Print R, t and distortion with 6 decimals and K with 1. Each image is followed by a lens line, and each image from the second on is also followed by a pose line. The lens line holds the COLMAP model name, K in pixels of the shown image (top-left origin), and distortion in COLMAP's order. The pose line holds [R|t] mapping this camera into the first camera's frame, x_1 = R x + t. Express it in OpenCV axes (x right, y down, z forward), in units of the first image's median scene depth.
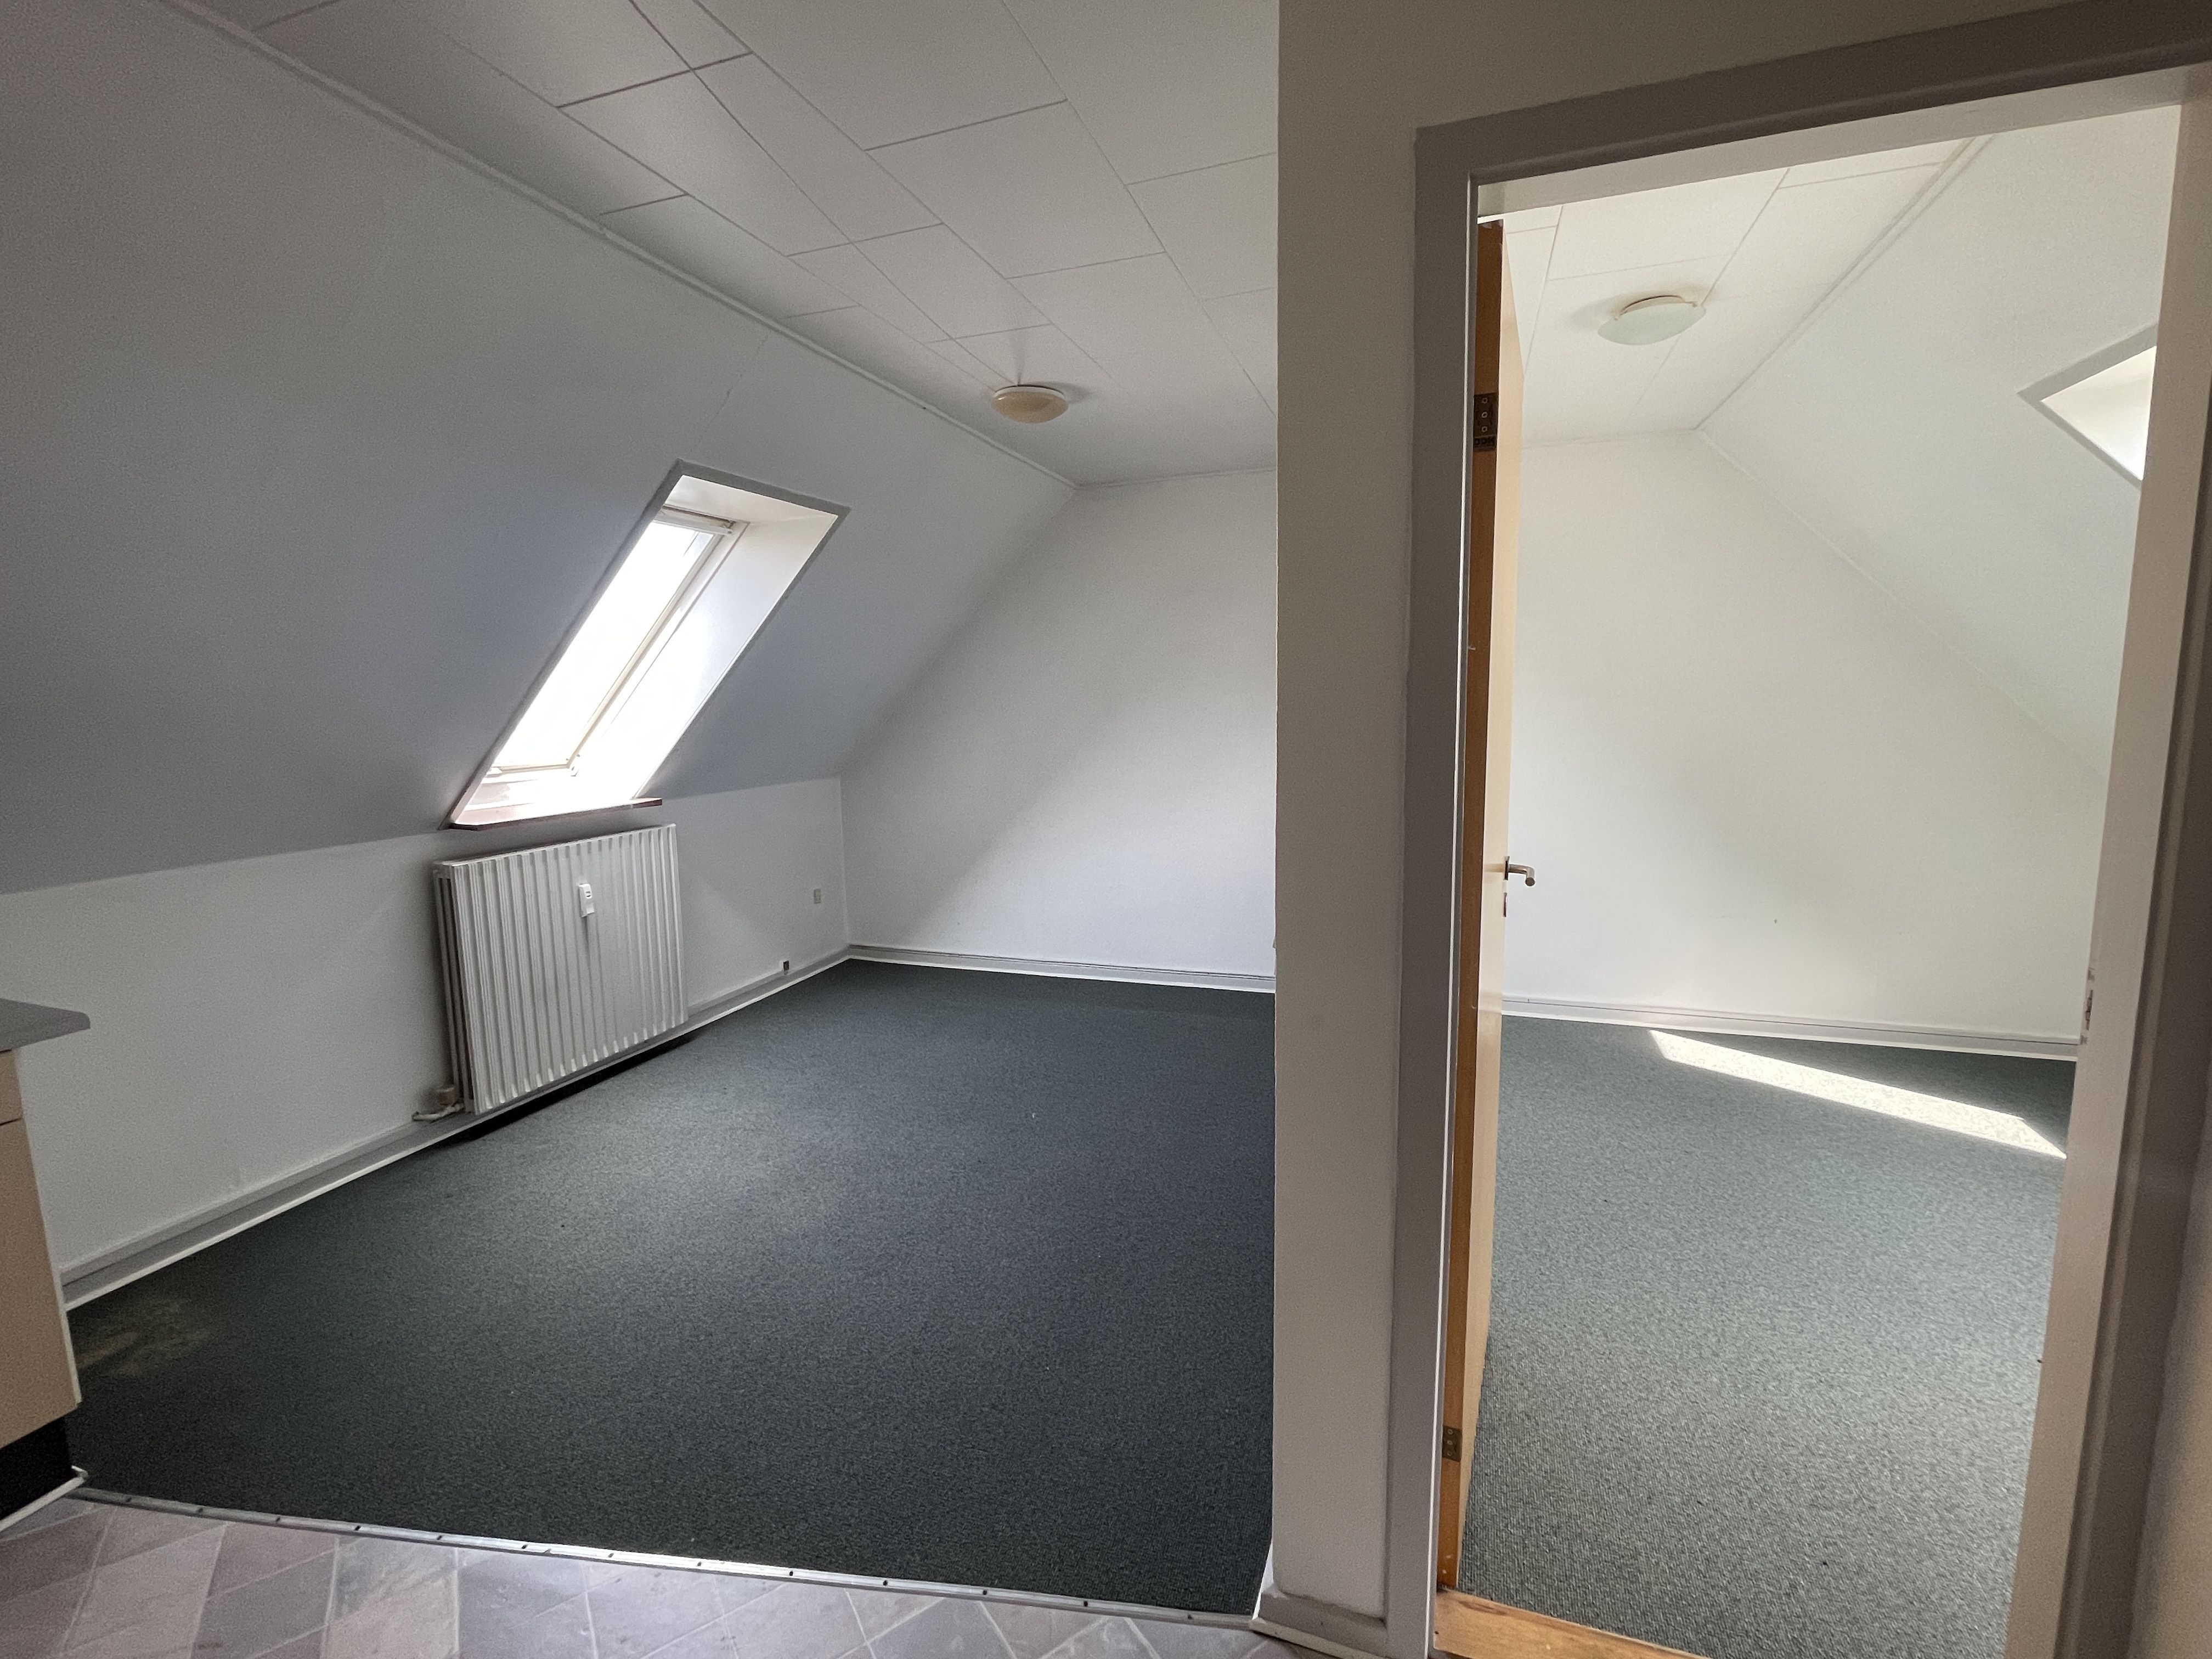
lens RADIAL K [[972.9, 0, 1104.9], [0, 972.9, 823.1], [0, 0, 1]] dist [-0.006303, 0.001164]
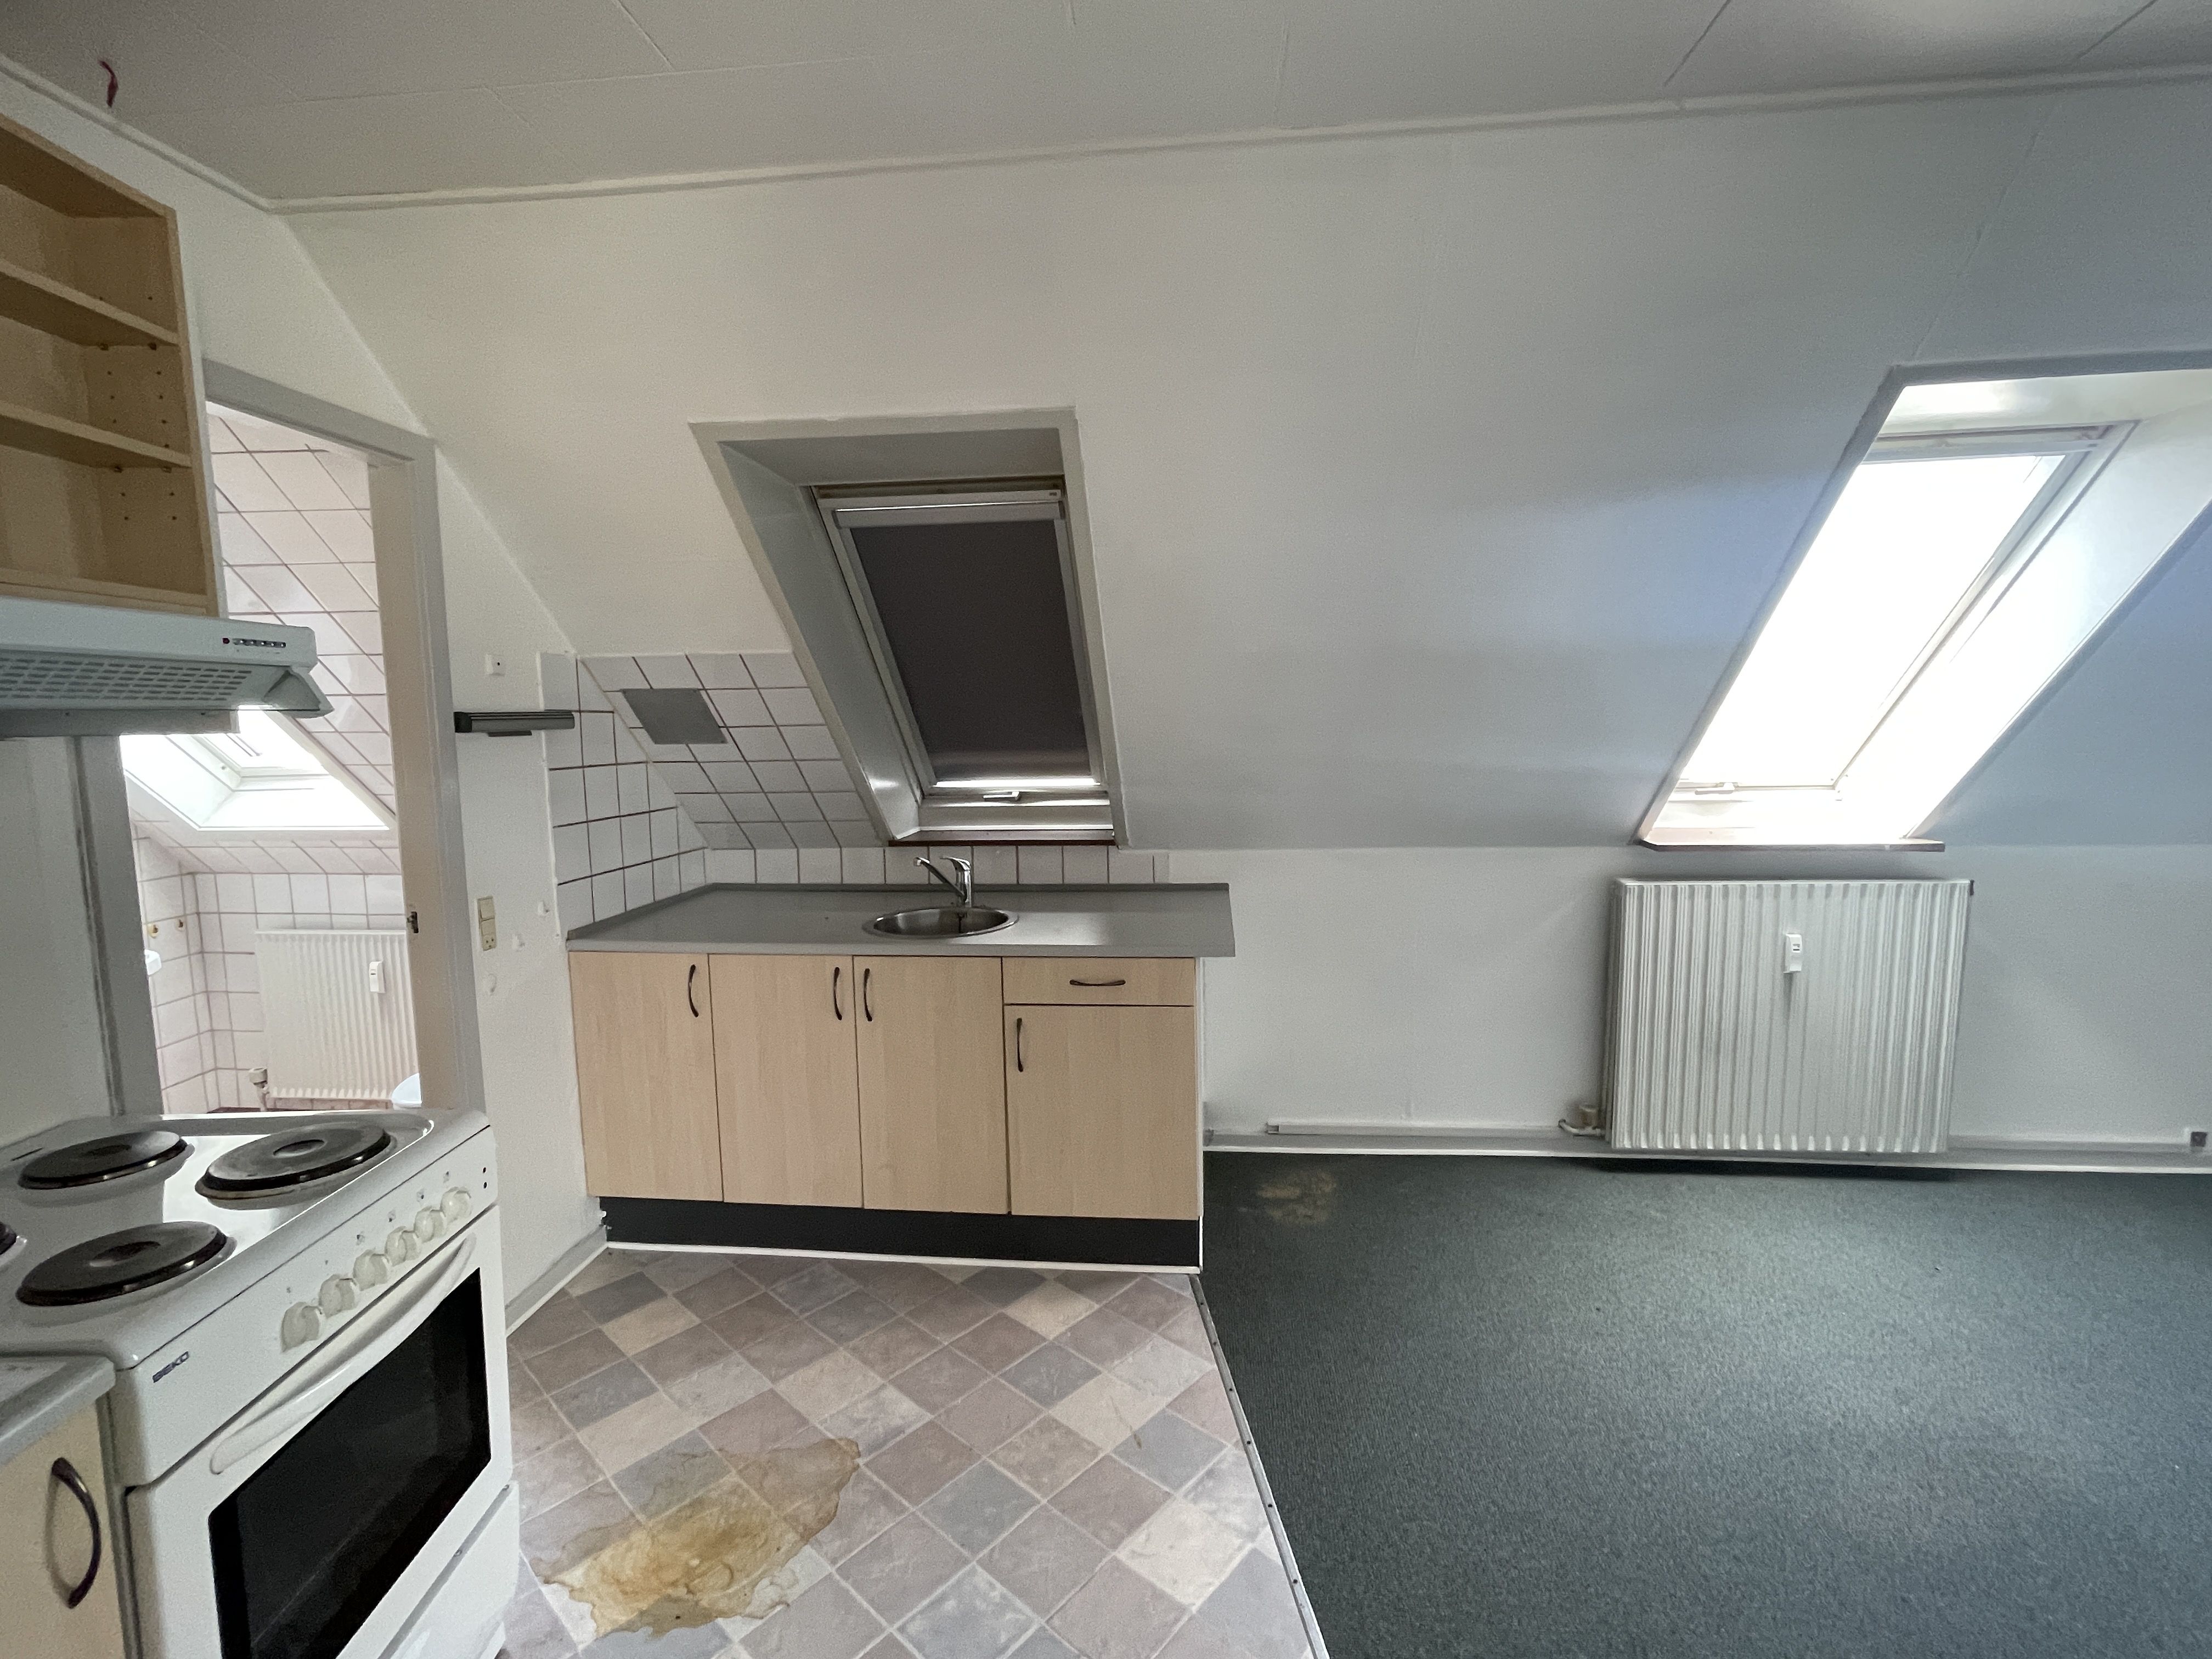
lens RADIAL K [[972.9, 0, 1104.8], [0, 972.9, 824.5], [0, 0, 1]] dist [-0.006303, 0.001164]
pose [[0.237615, 0.114276, -0.964614, 0.112140], [-0.111307, 0.989718, 0.089832, -0.041434], [0.964961, 0.086023, 0.247891, 0.263822]]
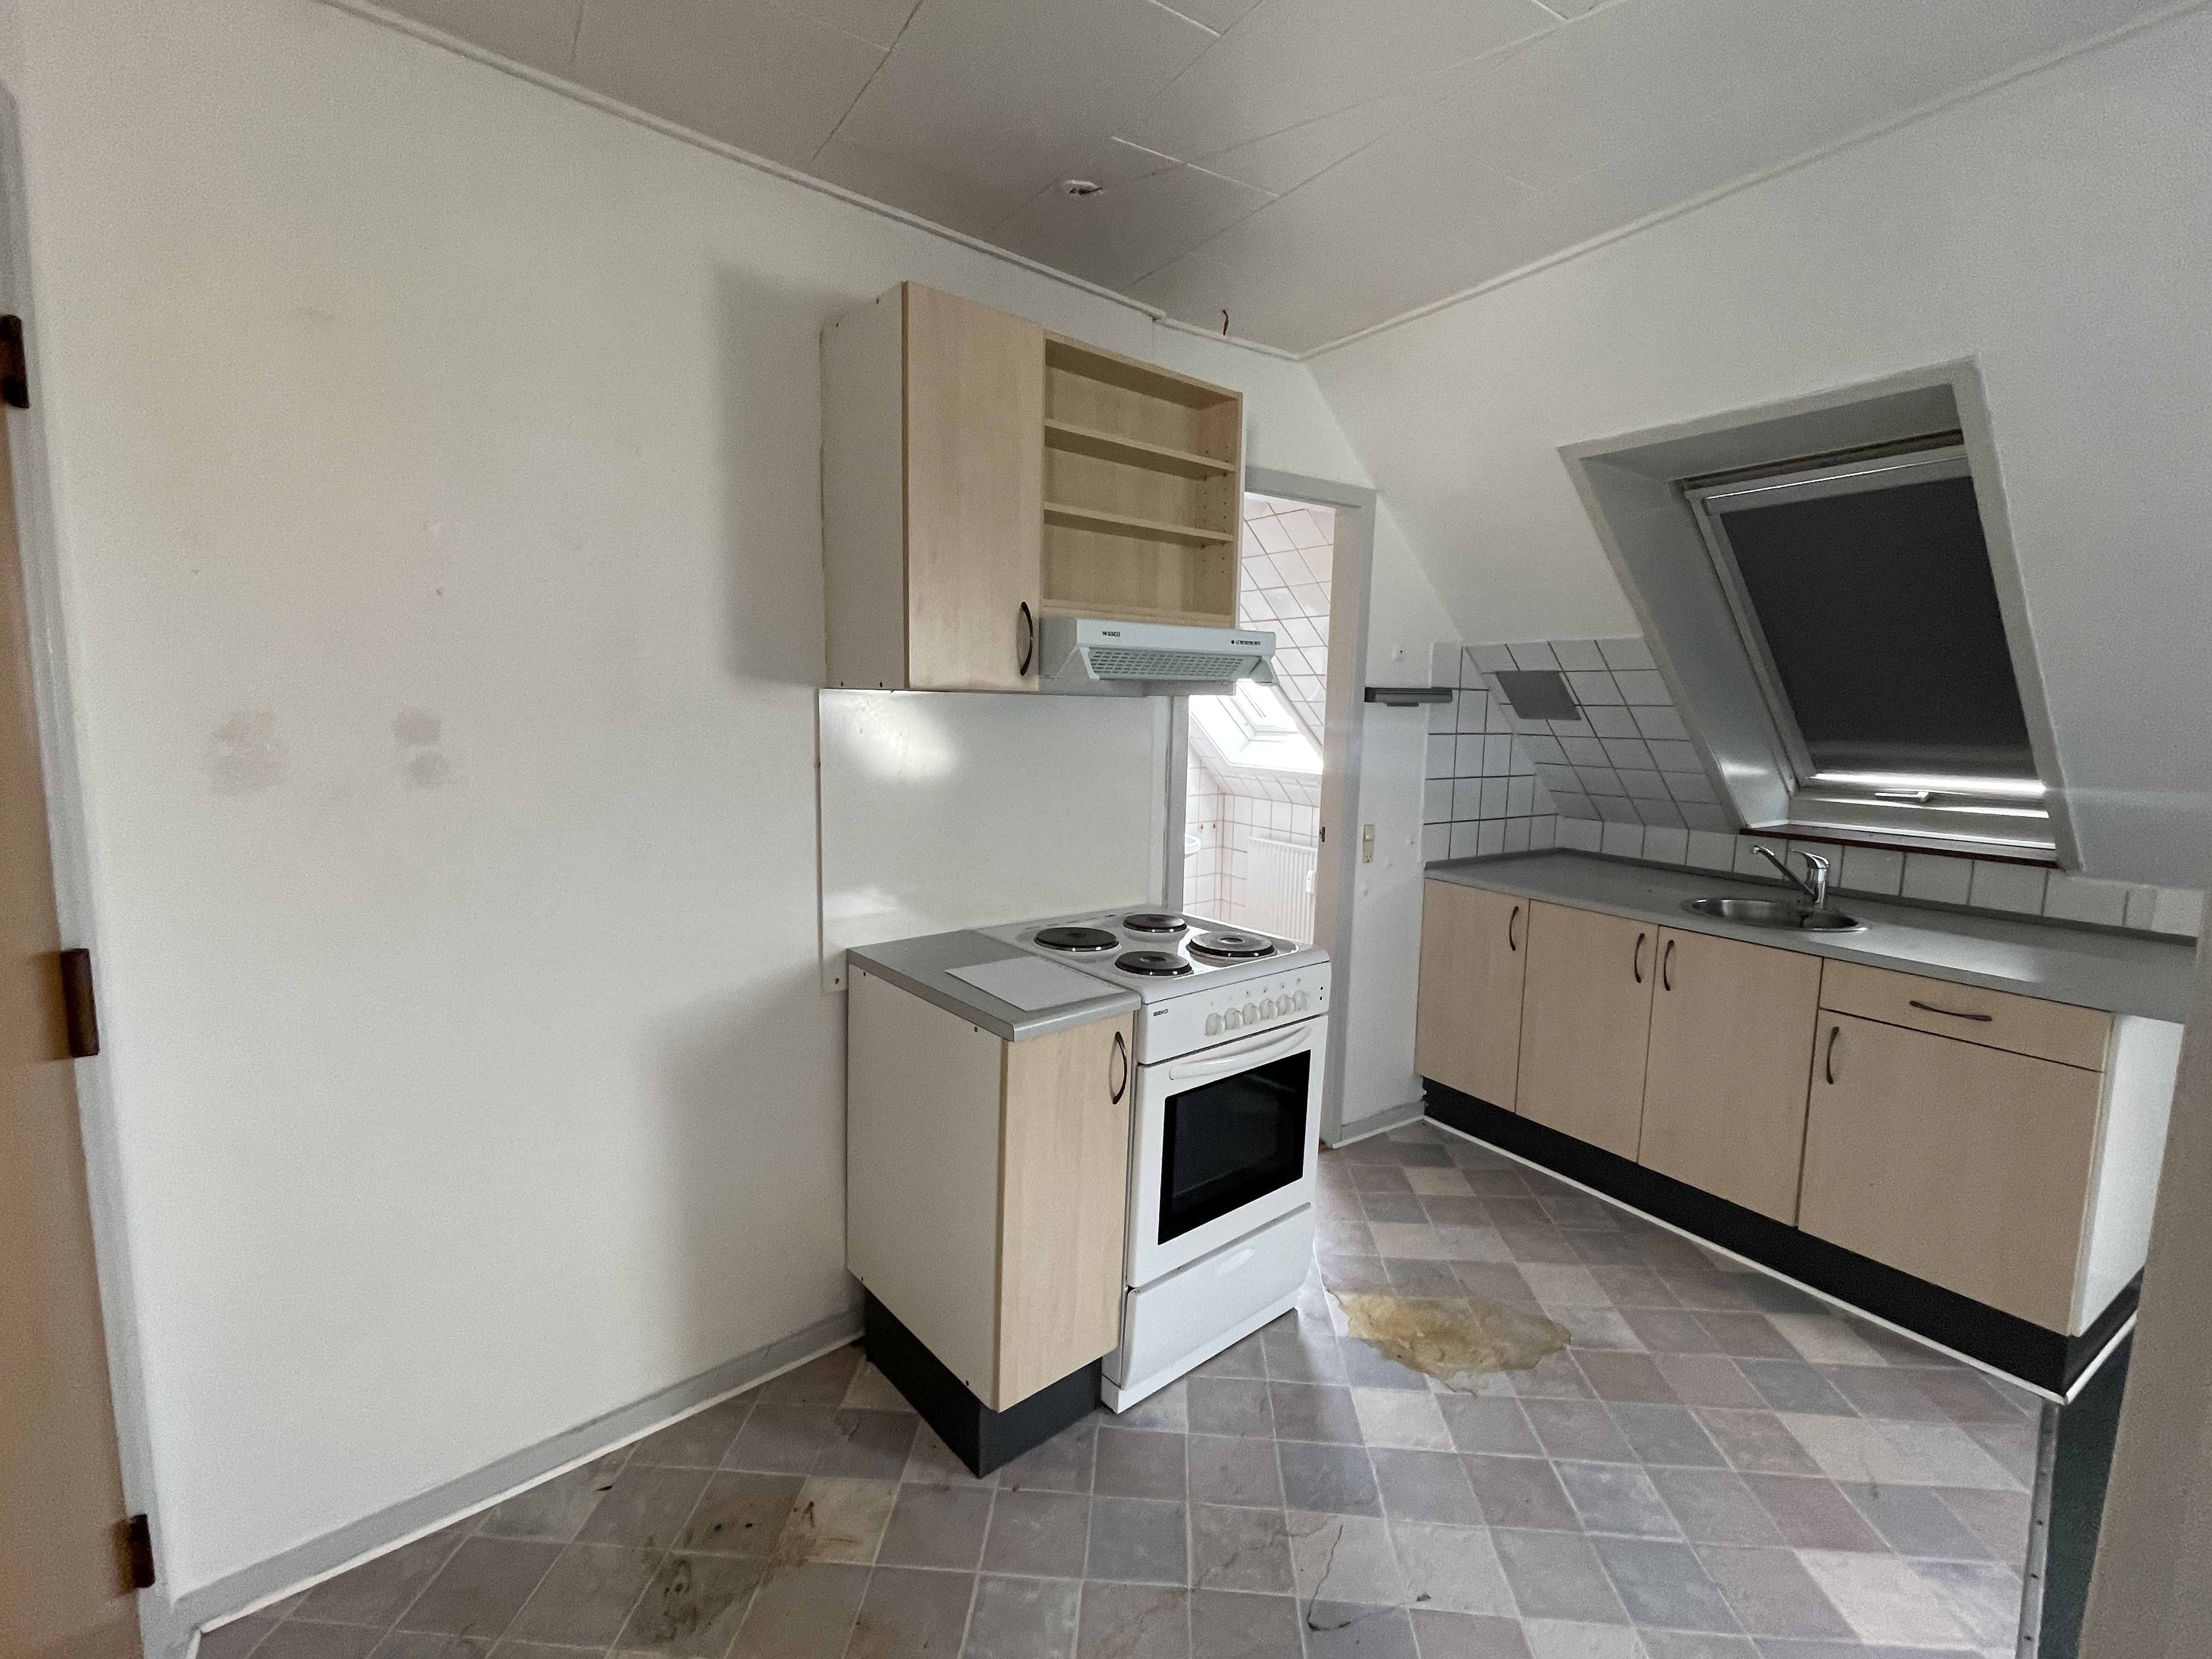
lens RADIAL K [[972.9, 0, 1107.3], [0, 972.9, 814.0], [0, 0, 1]] dist [-0.006303, 0.001164]
pose [[-0.611404, 0.092803, -0.785858, 0.247247], [-0.108618, 0.973857, 0.199510, -0.049045], [0.783828, 0.207339, -0.585340, 0.369162]]
